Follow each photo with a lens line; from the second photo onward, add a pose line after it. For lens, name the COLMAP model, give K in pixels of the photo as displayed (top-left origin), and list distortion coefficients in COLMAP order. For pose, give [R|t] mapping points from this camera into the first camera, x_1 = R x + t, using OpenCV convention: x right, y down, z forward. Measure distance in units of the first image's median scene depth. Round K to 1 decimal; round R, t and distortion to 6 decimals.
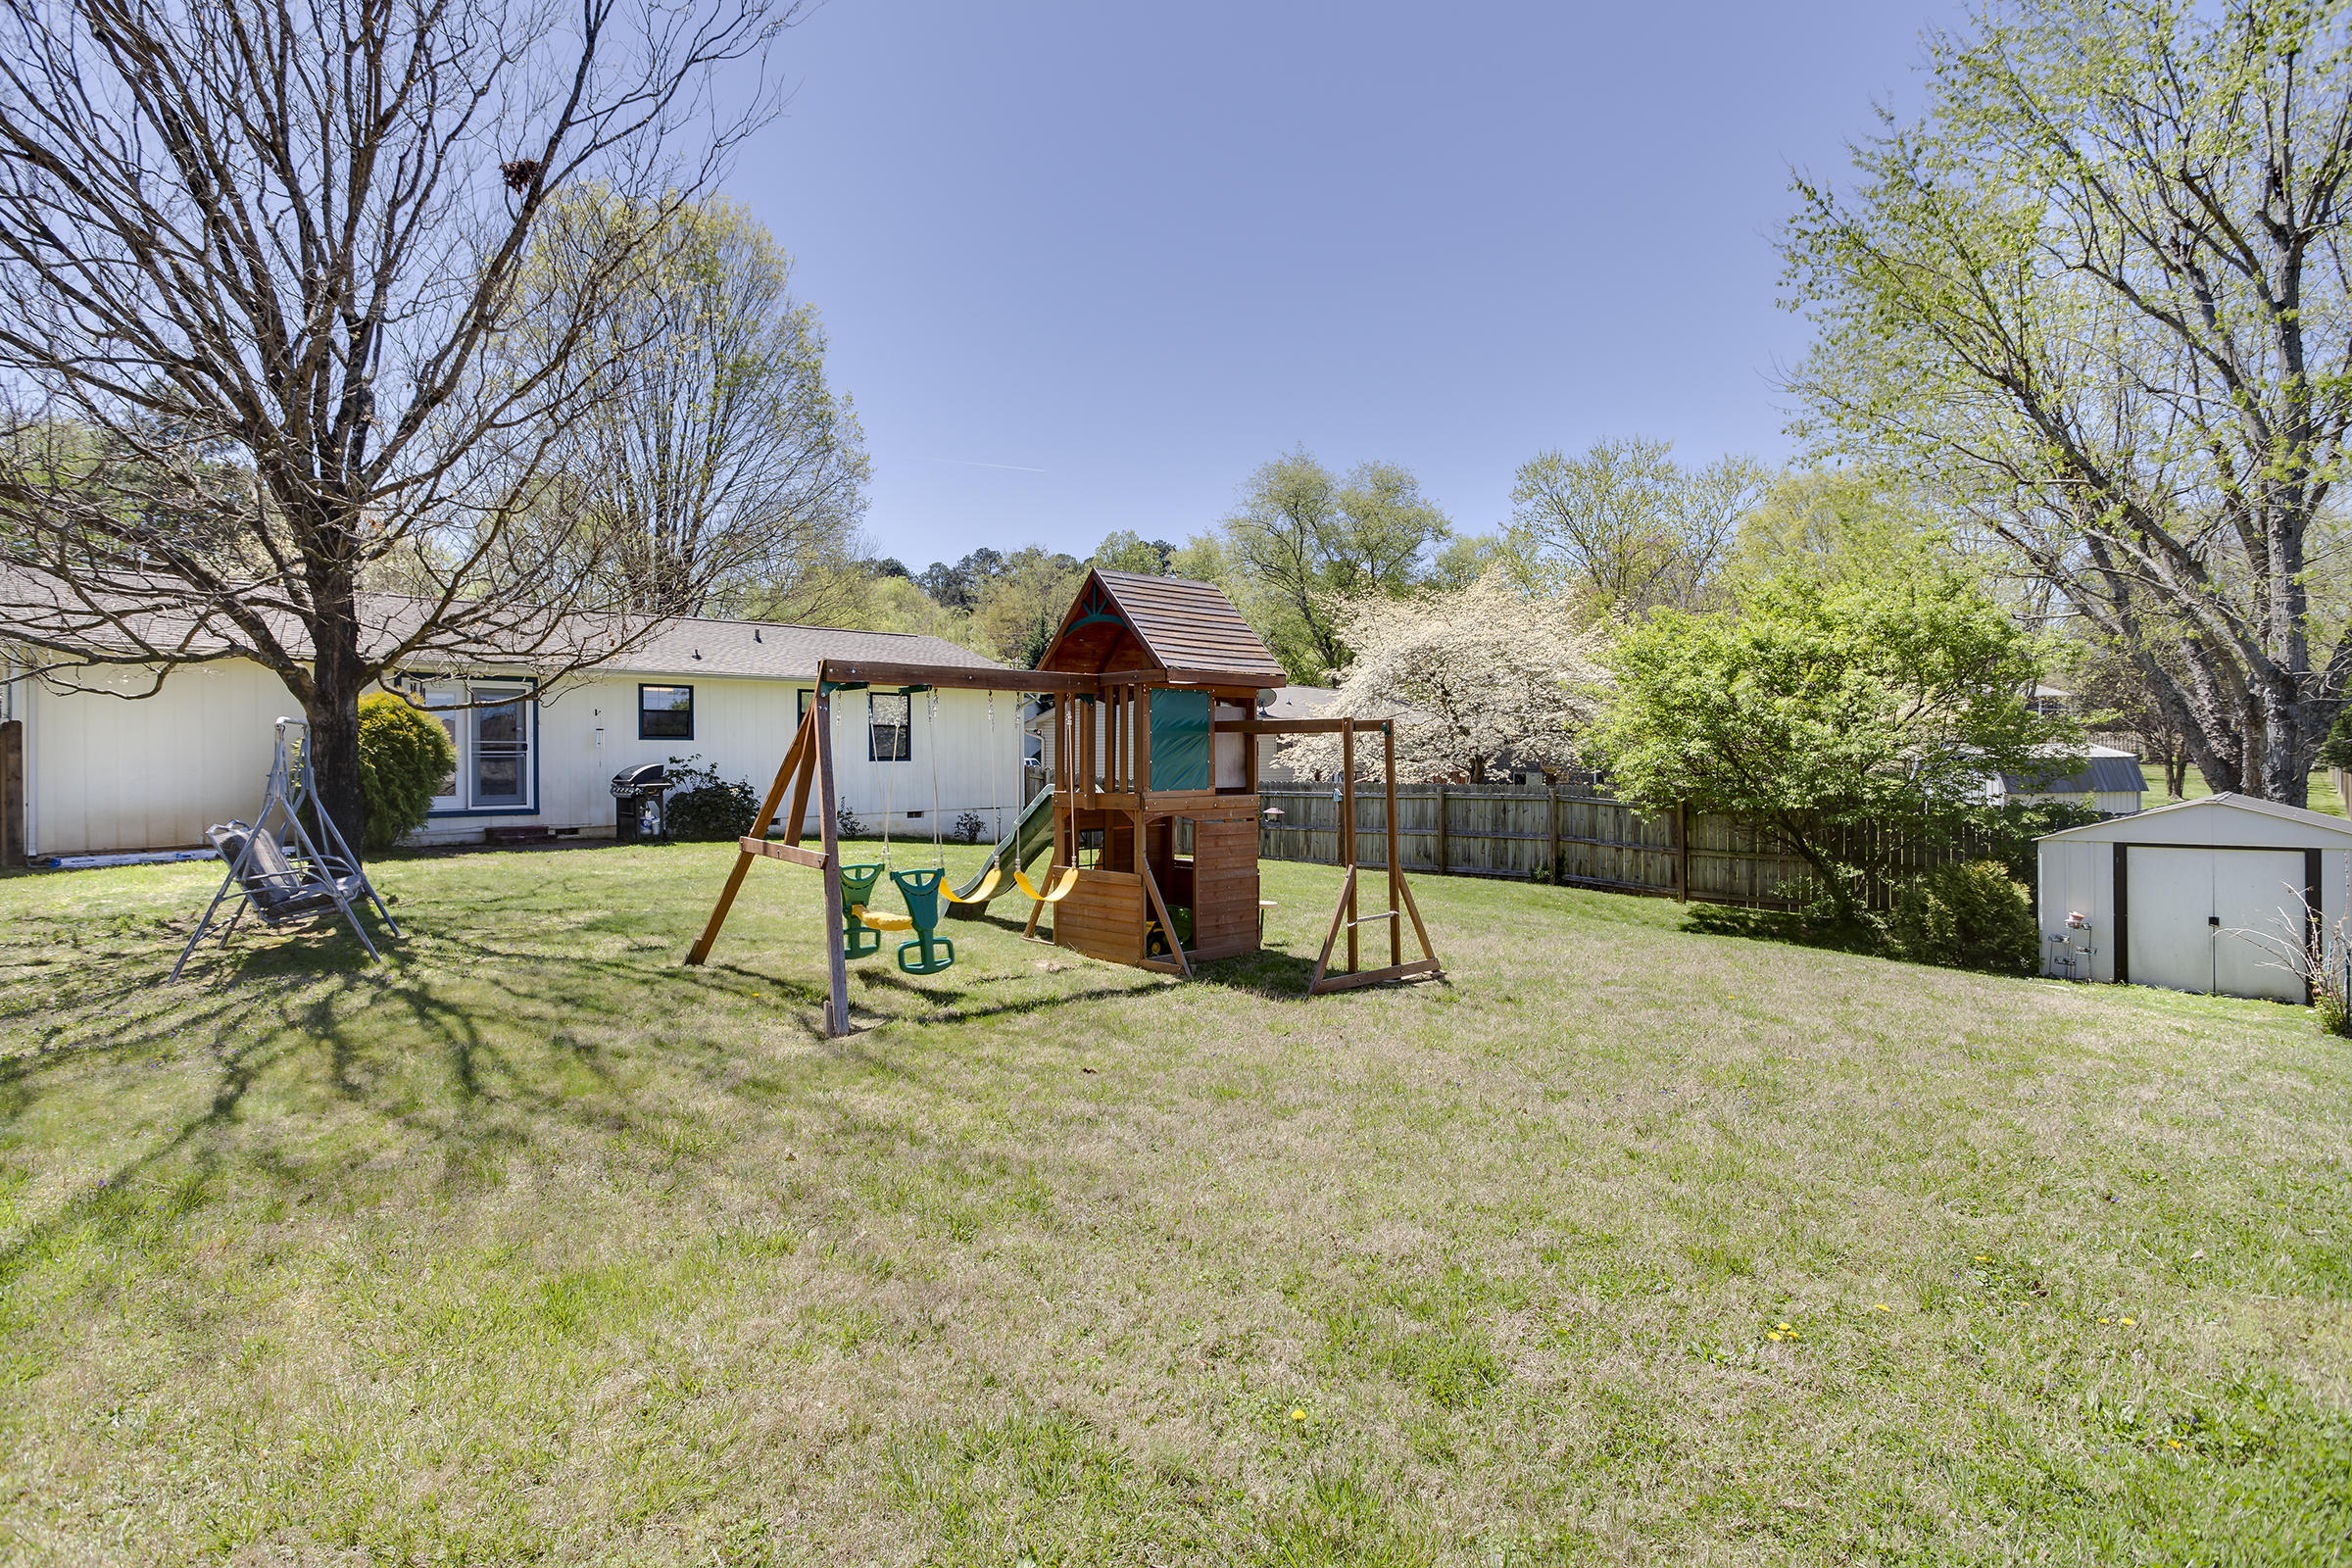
lens RADIAL K [[1192.8, 0, 1166.7], [0, 1192.8, 769.1], [0, 0, 1]] dist [-0.063772, 0.034284]
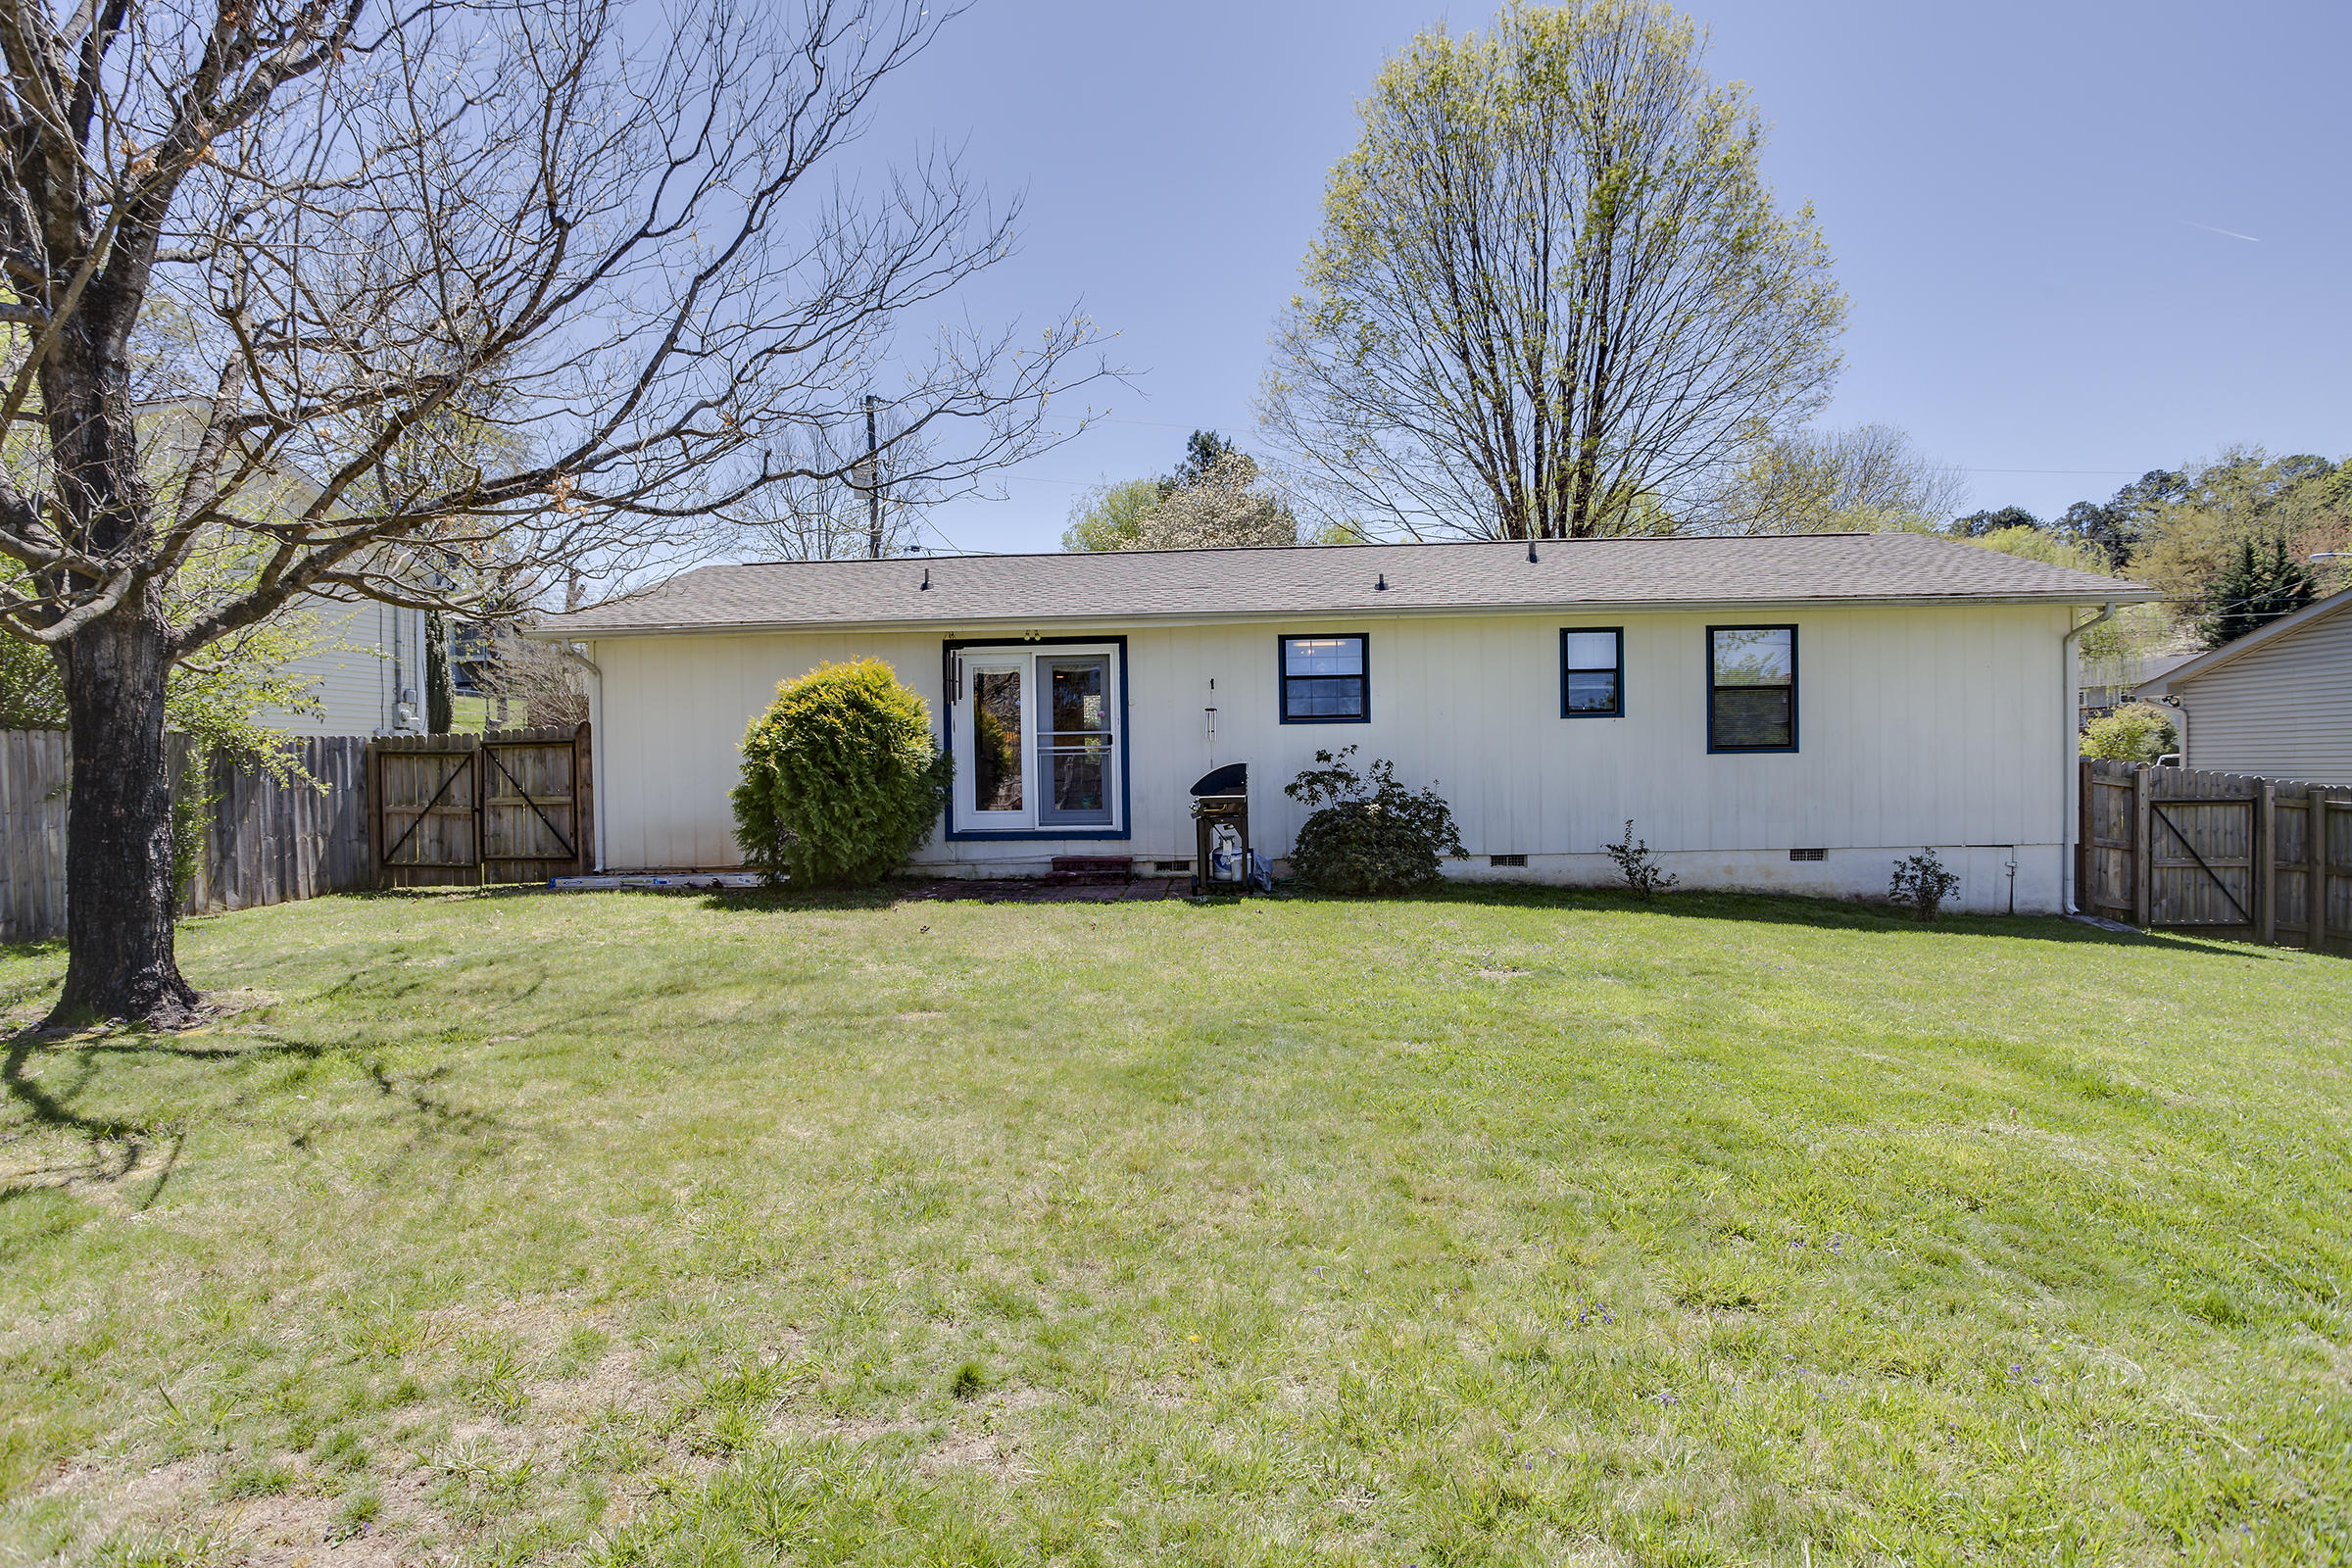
lens RADIAL K [[1220.5, 0, 1173.8], [0, 1220.5, 797.9], [0, 0, 1]] dist [-0.049747, 0.017033]
pose [[0.655153, 0.005700, -0.755475, 0.007383], [0.005520, 0.999909, 0.012331, 0.005021], [0.755476, -0.012249, 0.655062, 0.437886]]
